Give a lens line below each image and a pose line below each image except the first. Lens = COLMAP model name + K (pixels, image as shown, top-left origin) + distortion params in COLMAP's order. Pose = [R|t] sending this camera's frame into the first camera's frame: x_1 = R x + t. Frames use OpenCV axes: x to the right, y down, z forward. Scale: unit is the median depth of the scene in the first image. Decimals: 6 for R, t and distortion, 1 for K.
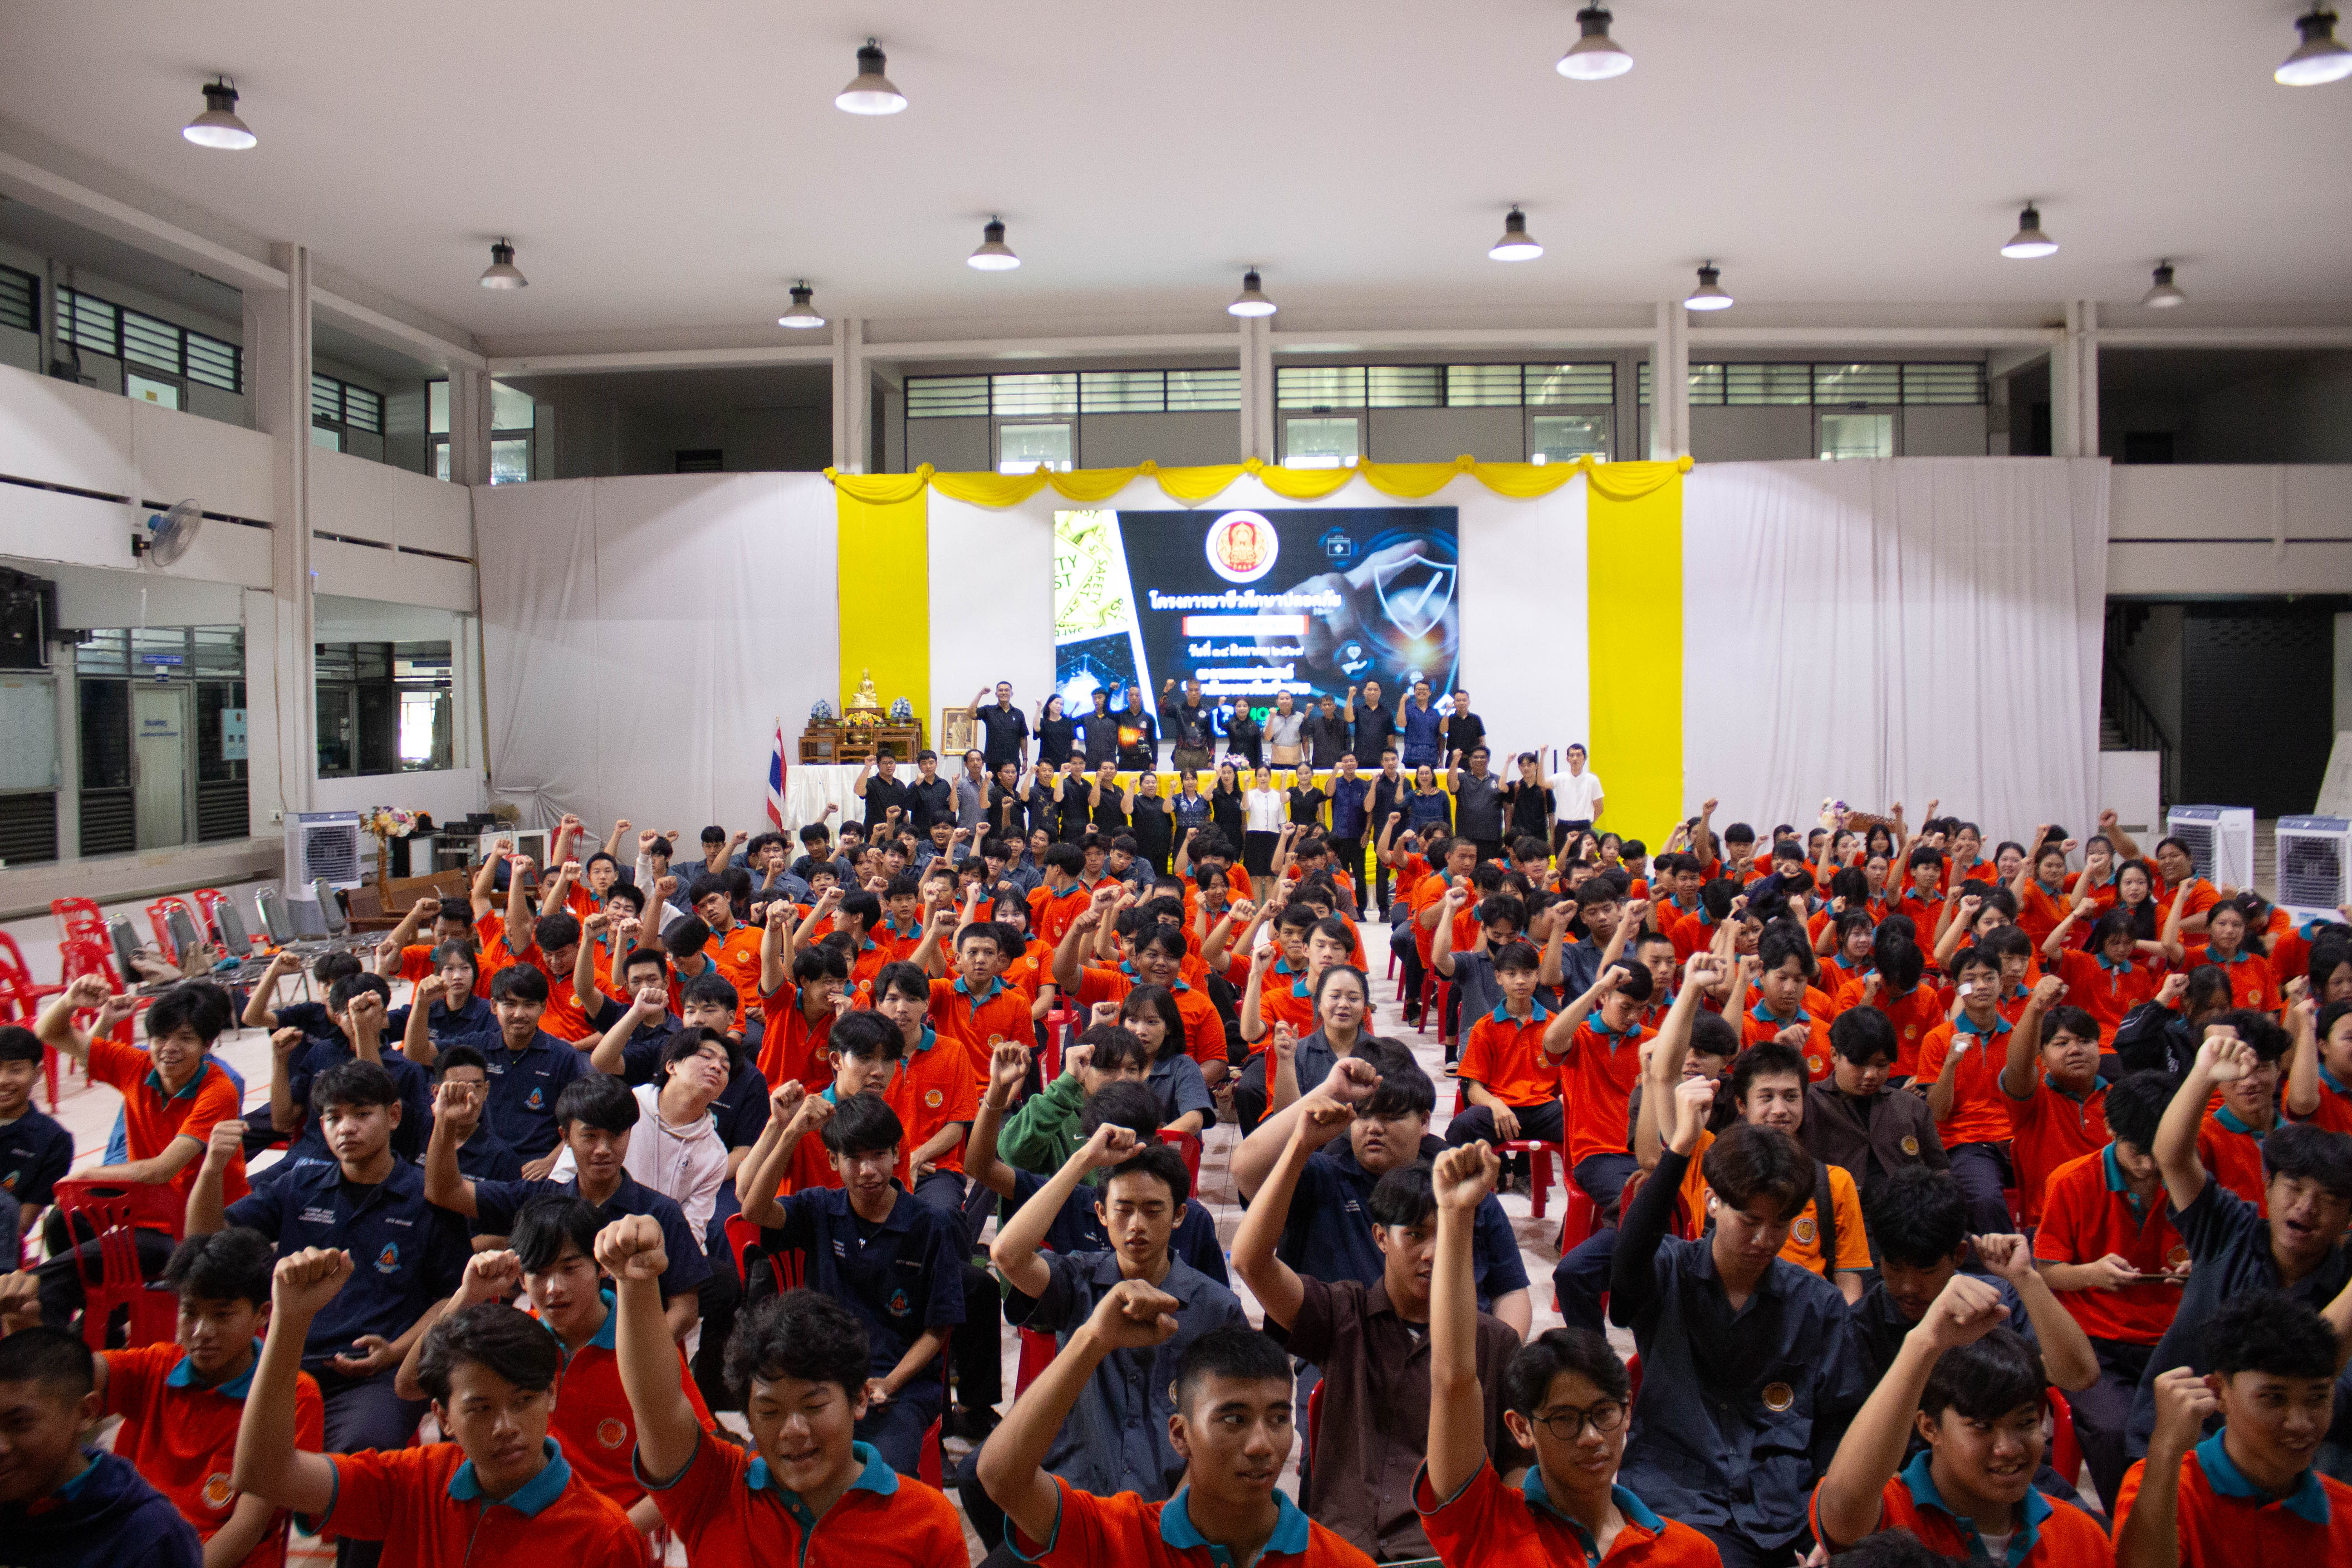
lens RADIAL K [[1941.8, 0, 1189.1], [0, 1941.8, 740.8], [0, 0, 1]] dist [-0.165093, 0.152461]
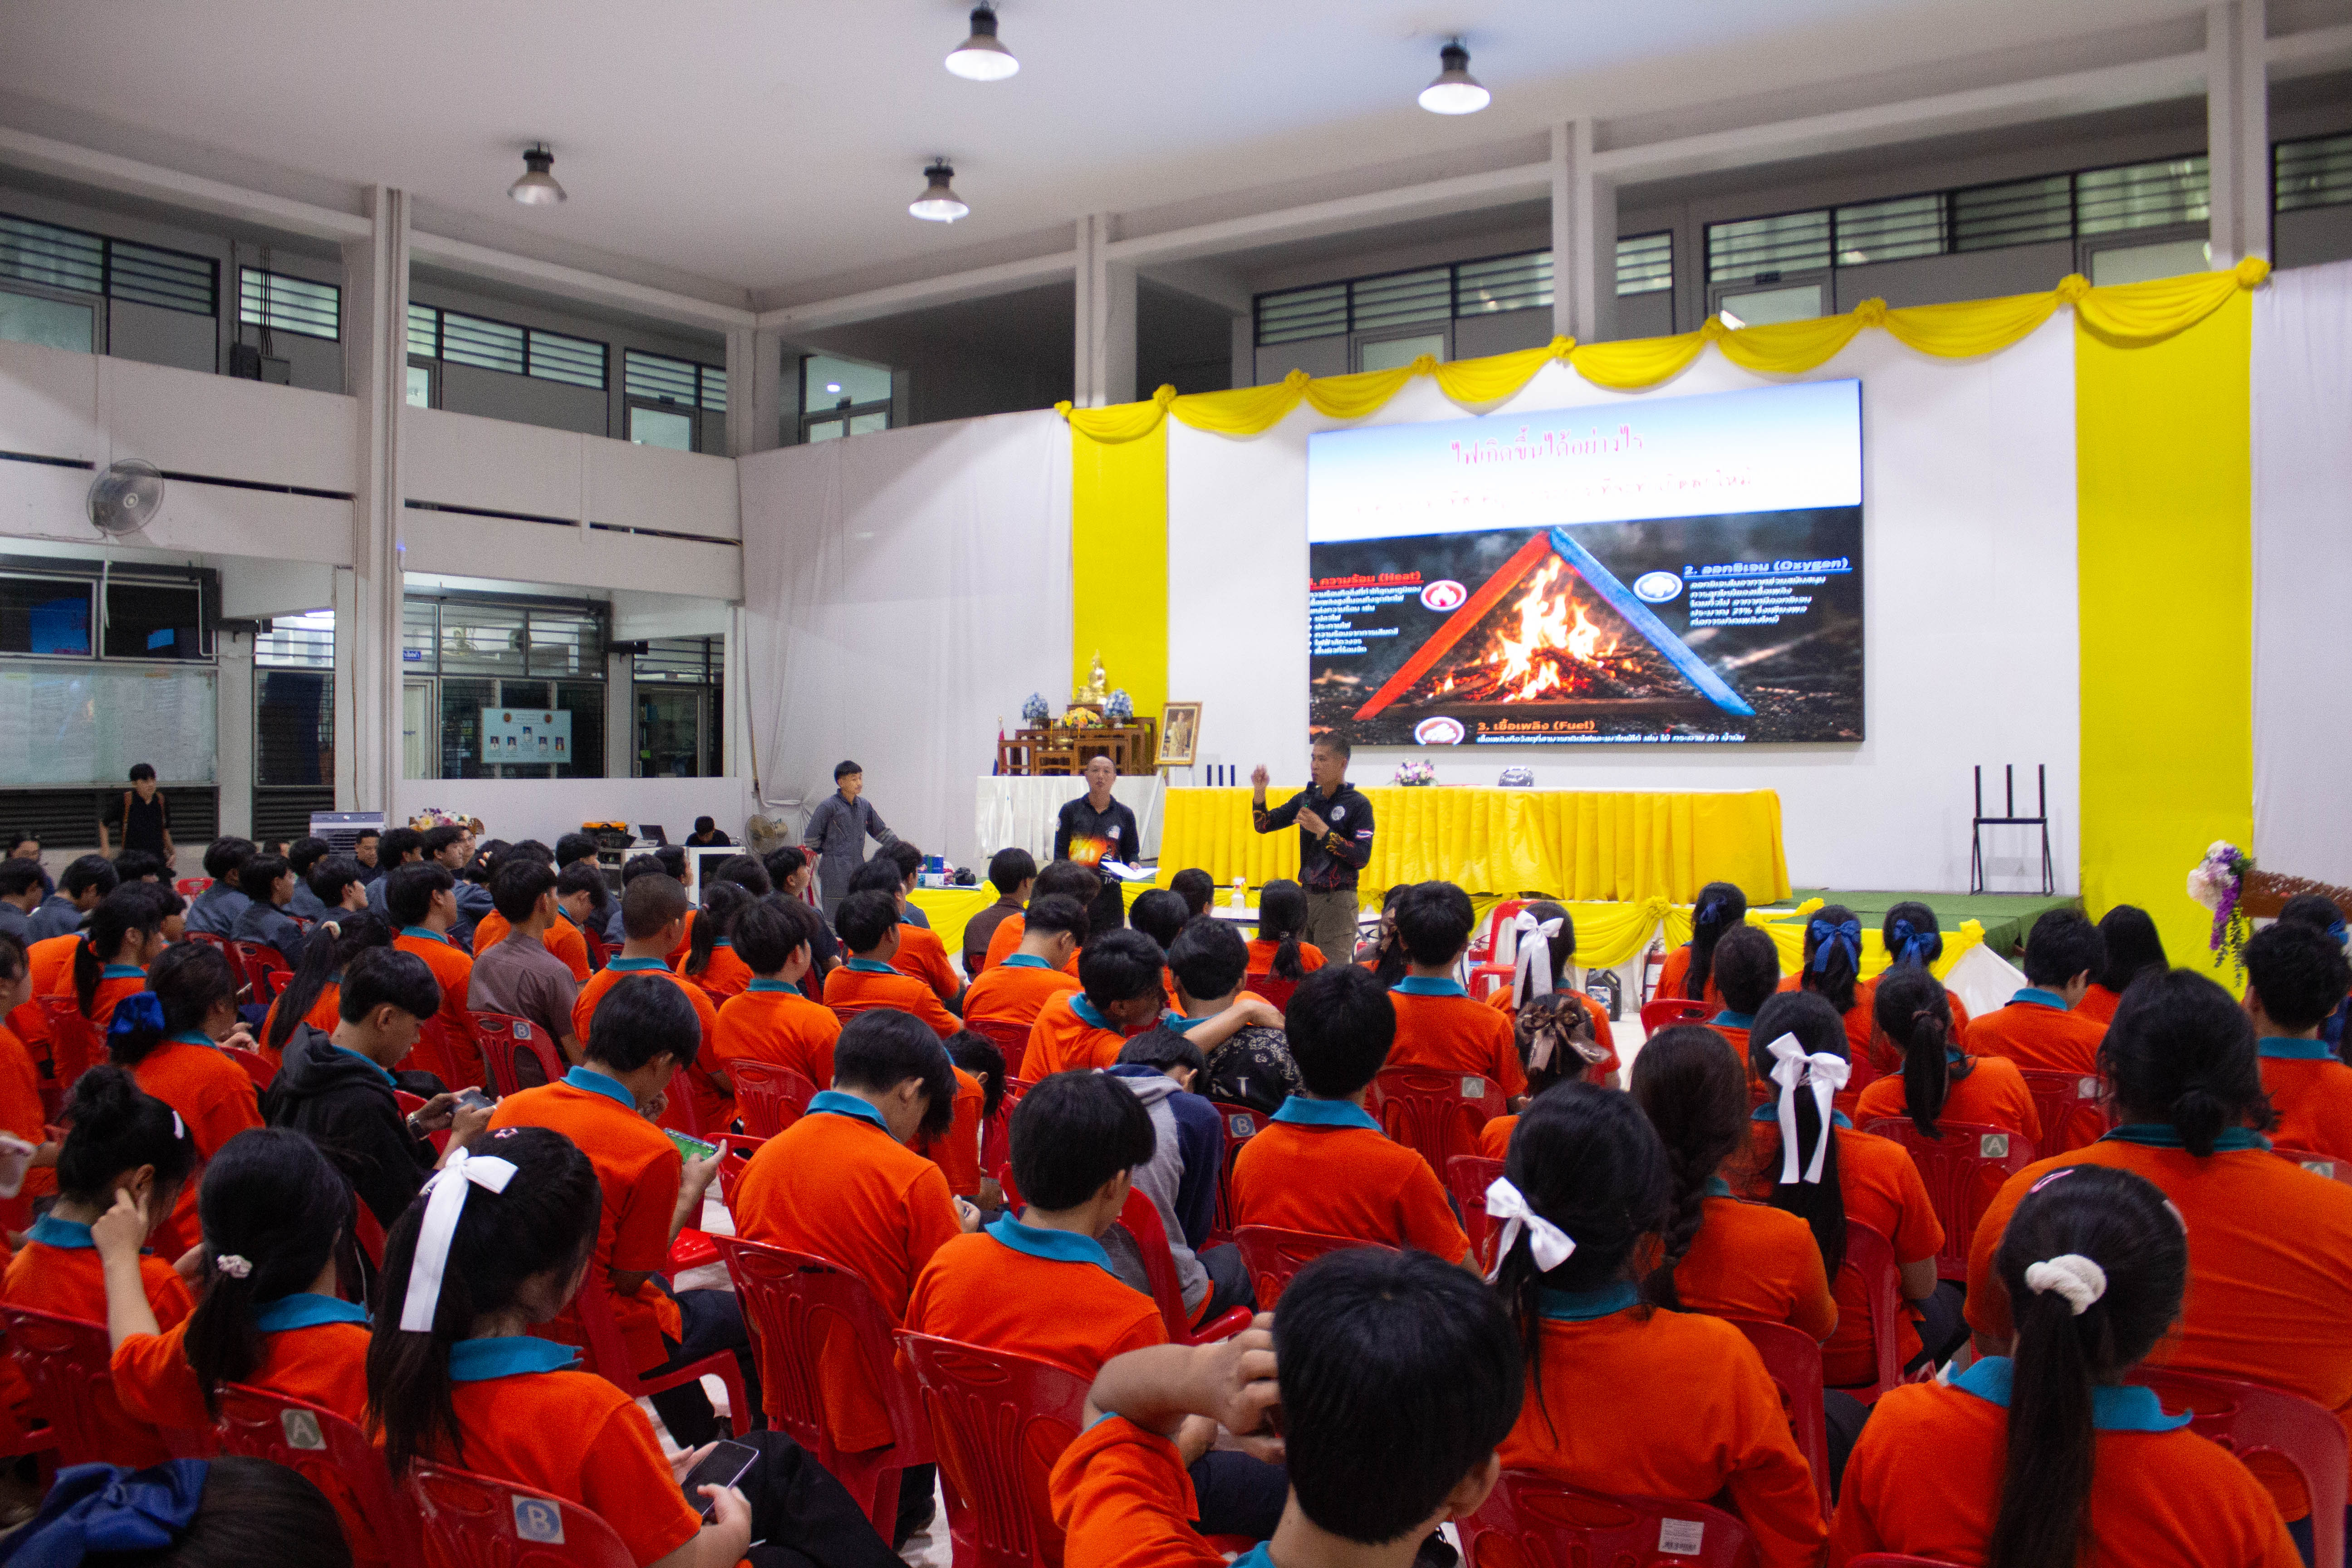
lens RADIAL K [[1930.3, 0, 1190.4], [0, 1930.3, 742.2], [0, 0, 1]] dist [-0.170867, 0.157545]
pose [[0.860259, 0.003163, -0.509847, 0.262536], [-0.015950, 0.999658, -0.020710, 0.013668], [0.509607, 0.025948, 0.860016, 0.353500]]
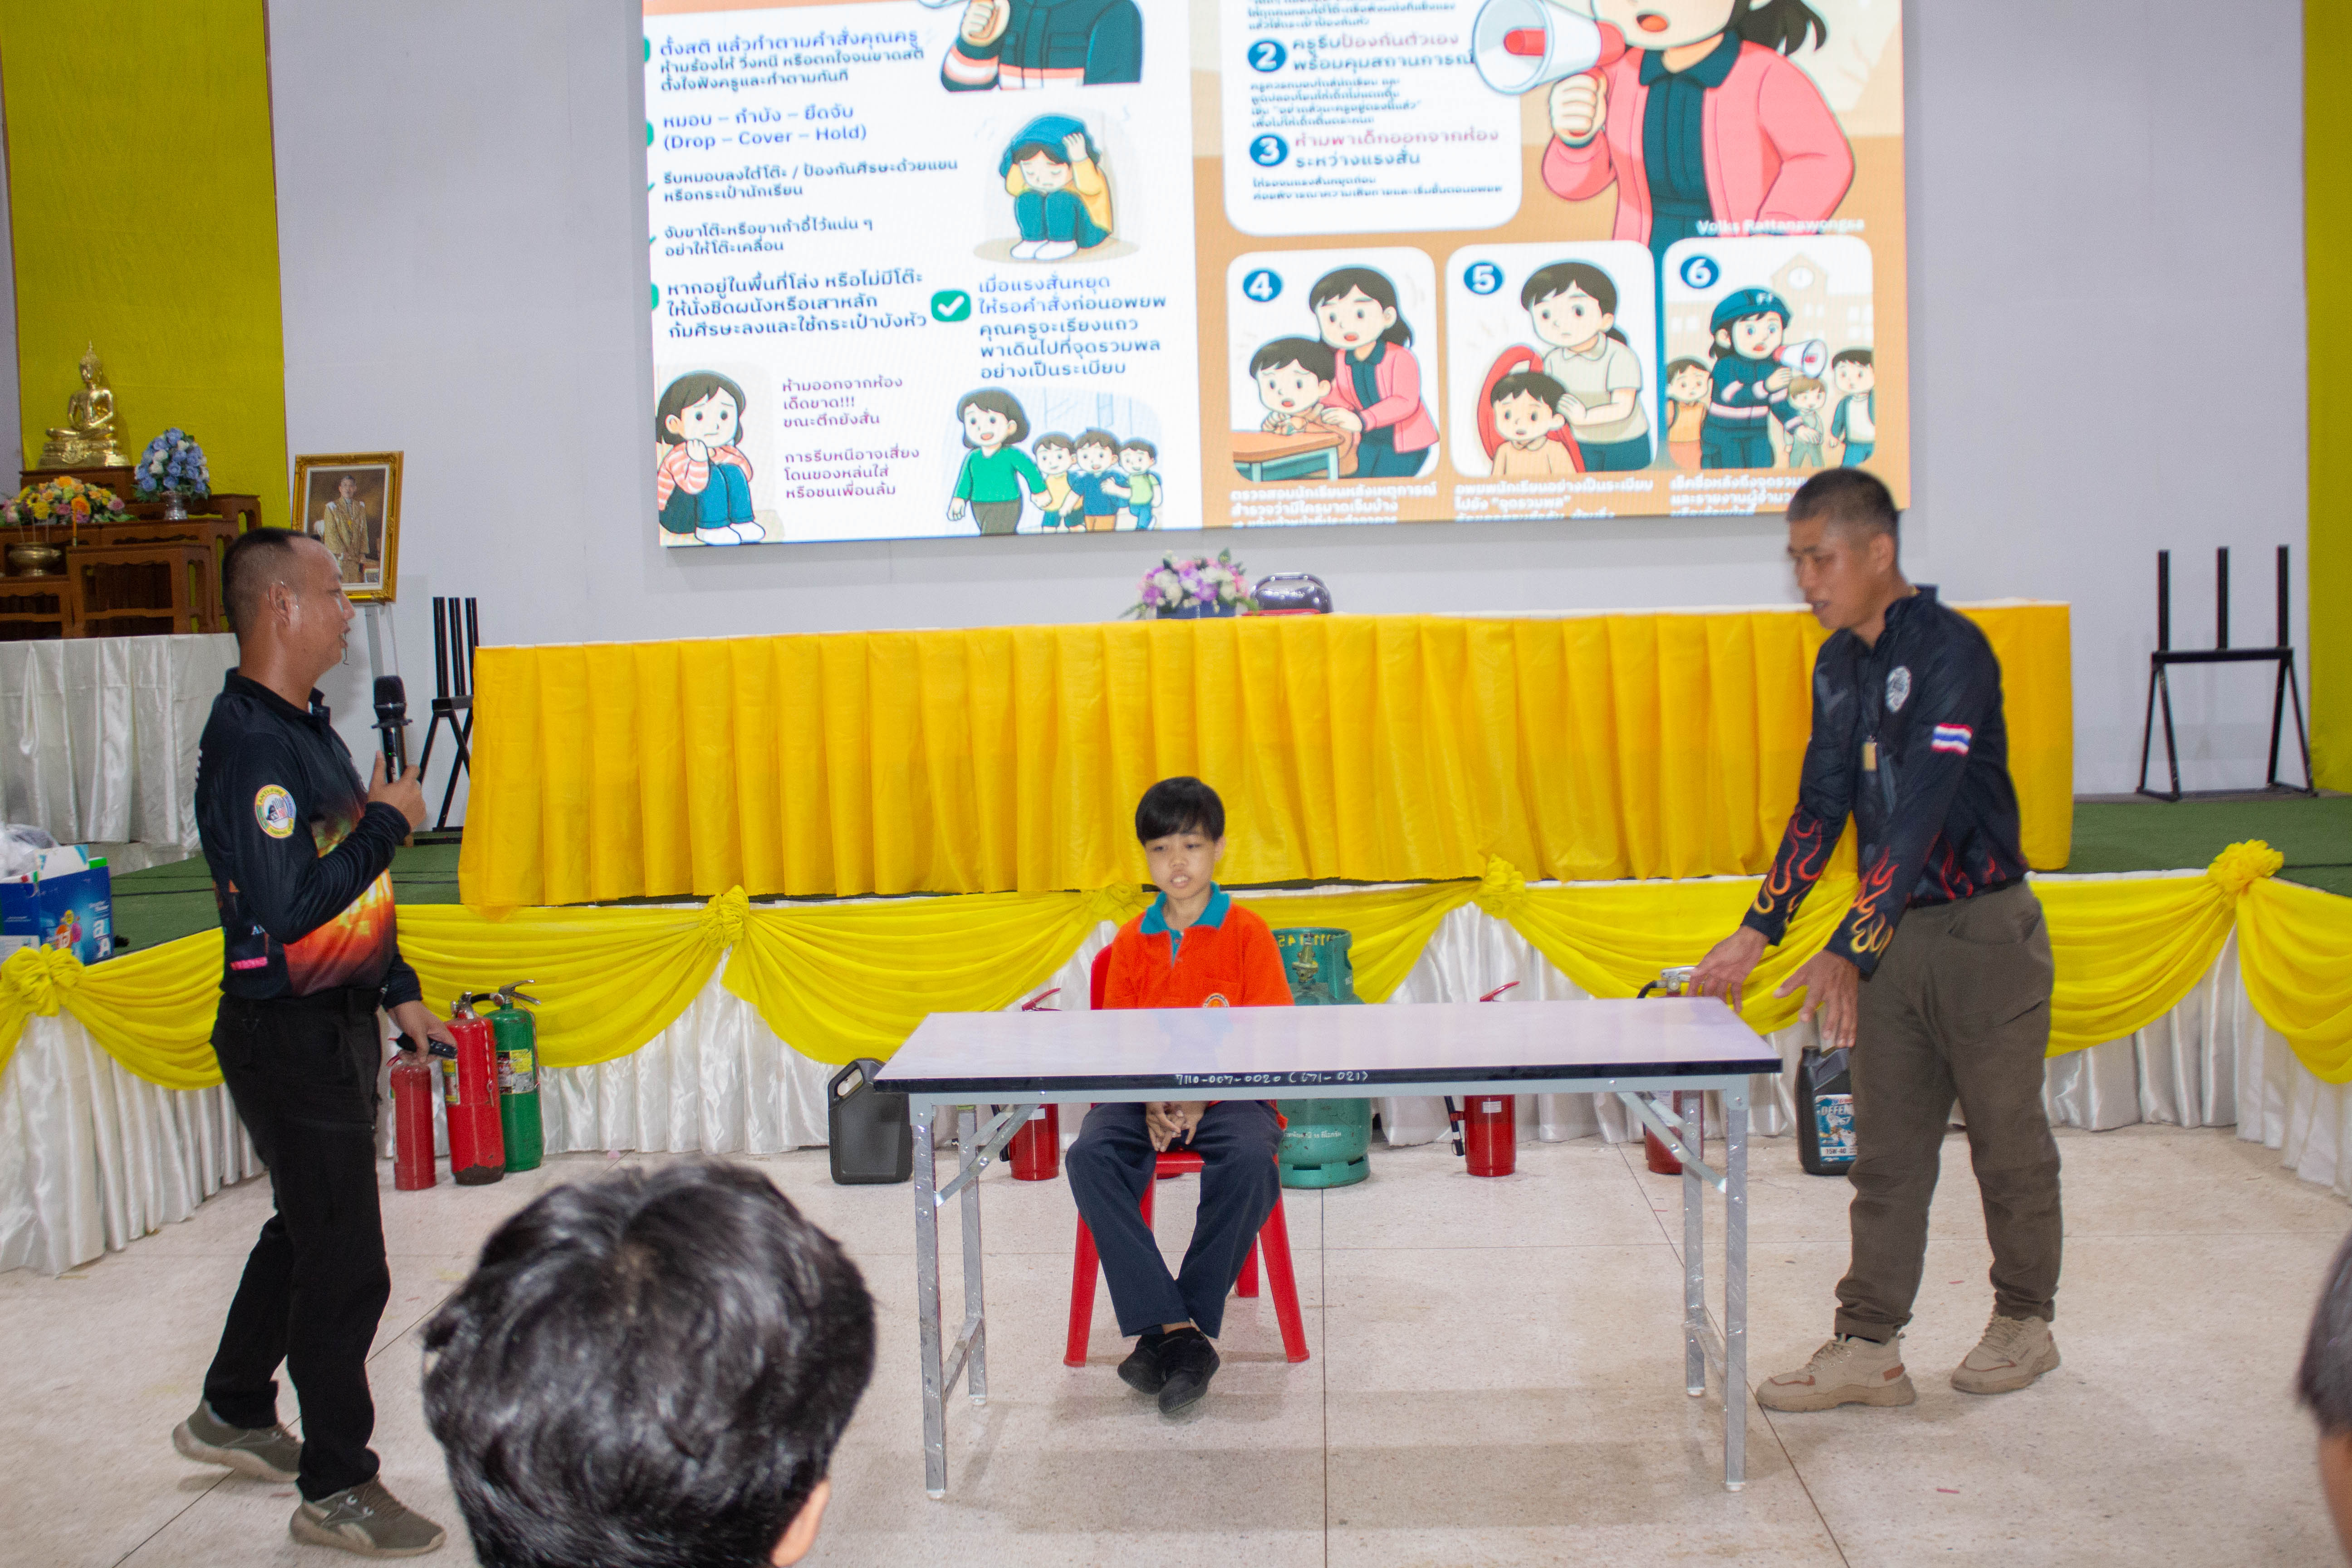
lens RADIAL K [[2332.3, 0, 1176.2], [0, 2332.3, 778.9], [0, 0, 1]] dist [-0.139146, 0.165672]
pose [[0.999791, -0.019778, -0.005119, 0.019744], [0.020047, 0.998025, 0.059528, 0.016434], [0.003931, -0.059618, 0.998213, 0.609737]]
